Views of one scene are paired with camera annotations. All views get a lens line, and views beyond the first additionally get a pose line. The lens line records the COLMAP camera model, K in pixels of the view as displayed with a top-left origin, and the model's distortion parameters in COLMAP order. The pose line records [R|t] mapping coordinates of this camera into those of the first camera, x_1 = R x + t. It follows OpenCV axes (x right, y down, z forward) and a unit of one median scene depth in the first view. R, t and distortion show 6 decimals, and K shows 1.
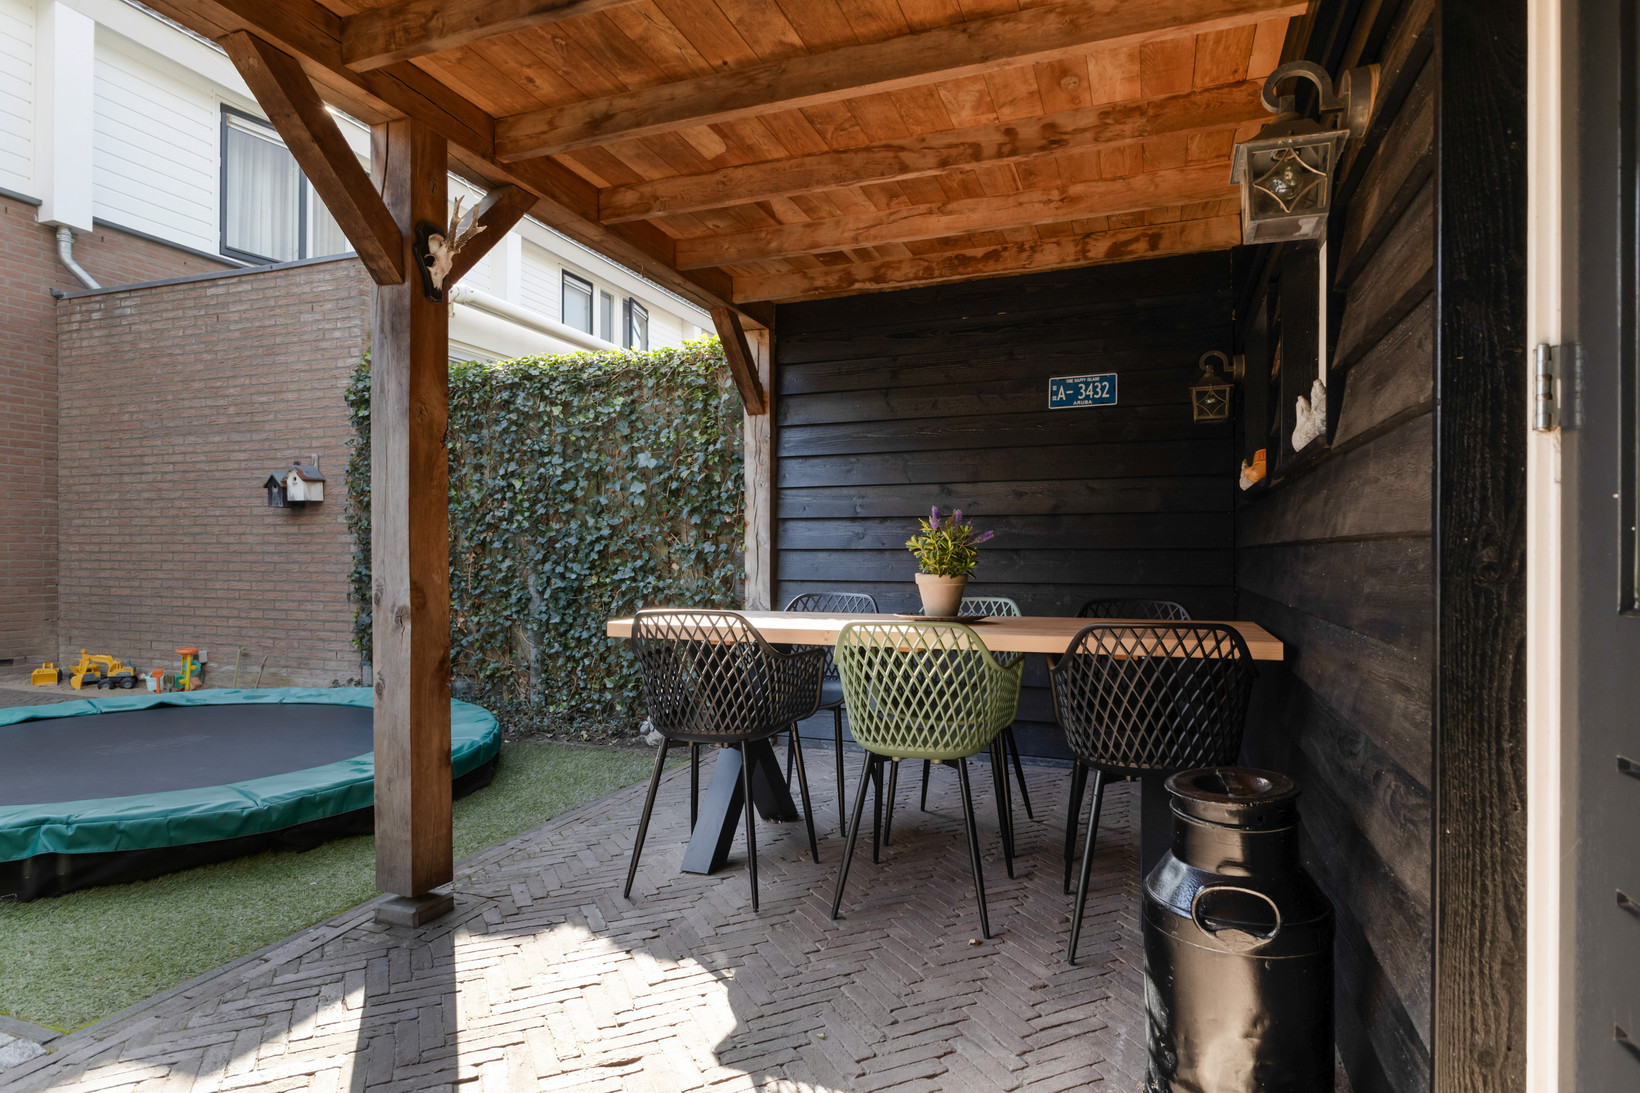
lens RADIAL K [[914.8, 0, 820.0], [0, 914.8, 546.5], [0, 0, 1]] dist [0.002012, 0.000930]
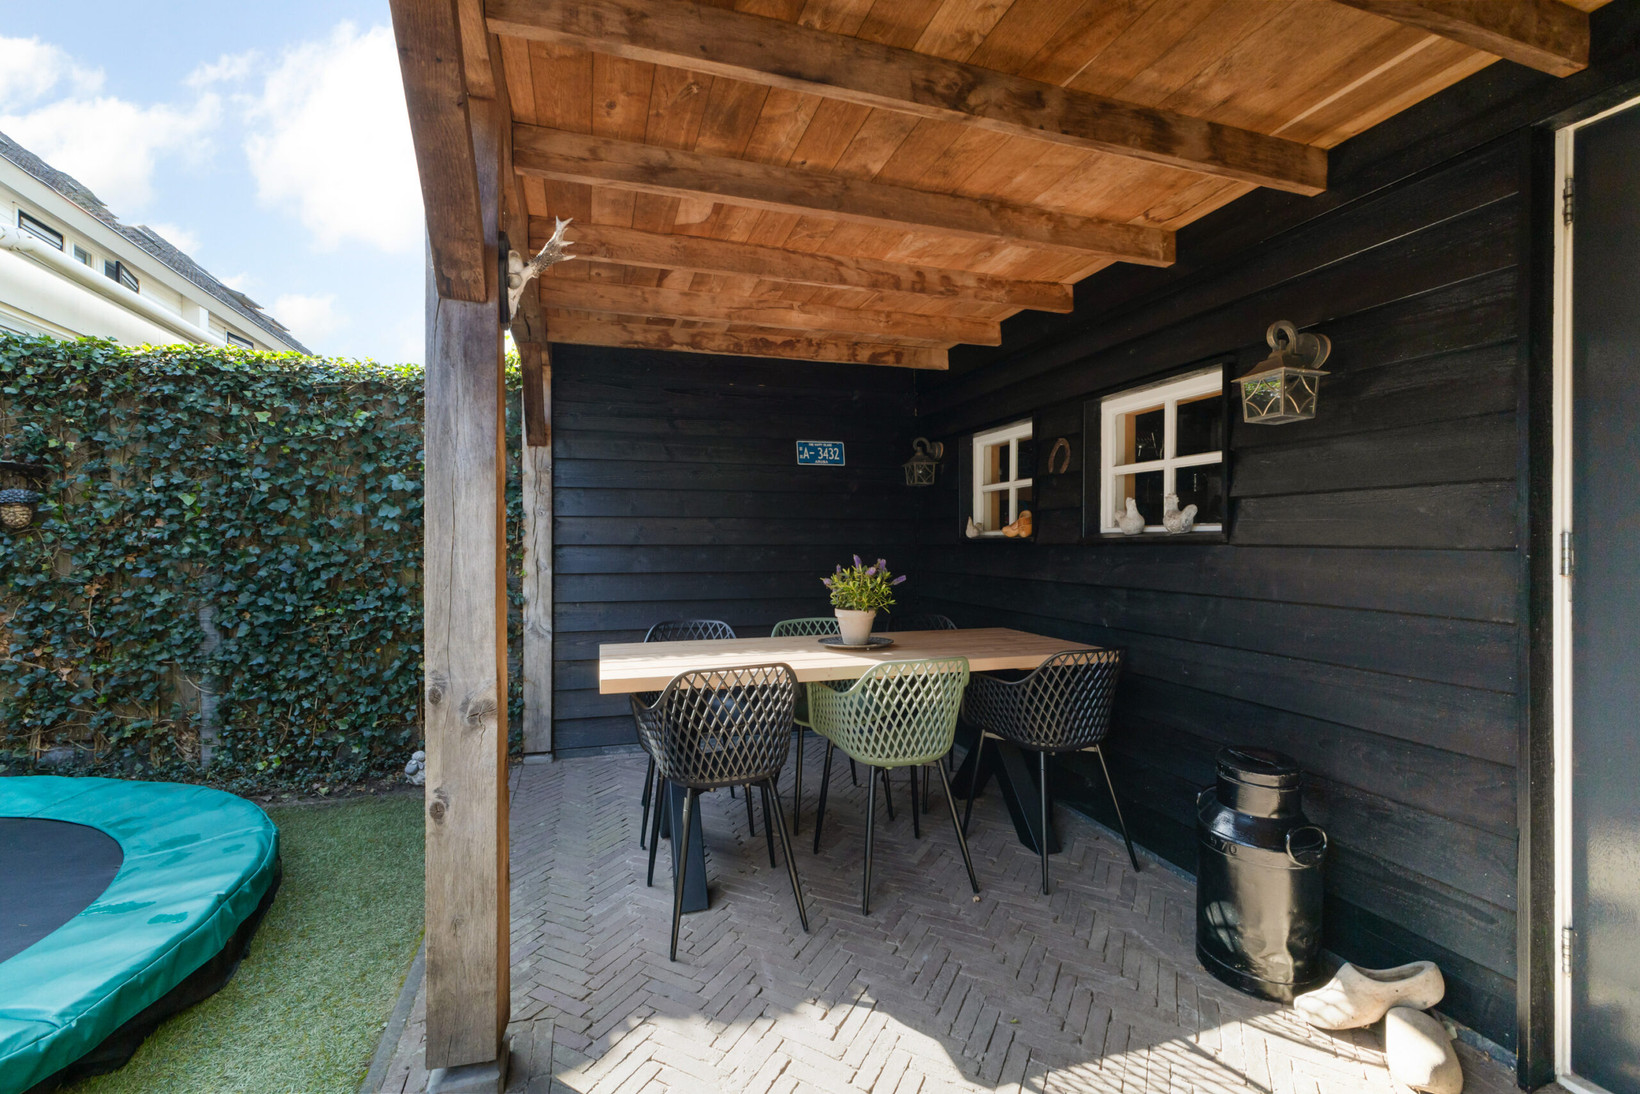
lens RADIAL K [[704.9, 0, 819.5], [0, 704.9, 534.8], [0, 0, 1]] dist [0.002497, -0.000700]
pose [[0.782947, 0.004946, 0.622068, -0.317978], [-0.005026, 0.999986, -0.001625, -0.043083], [-0.622068, -0.001854, 0.782961, 0.170593]]
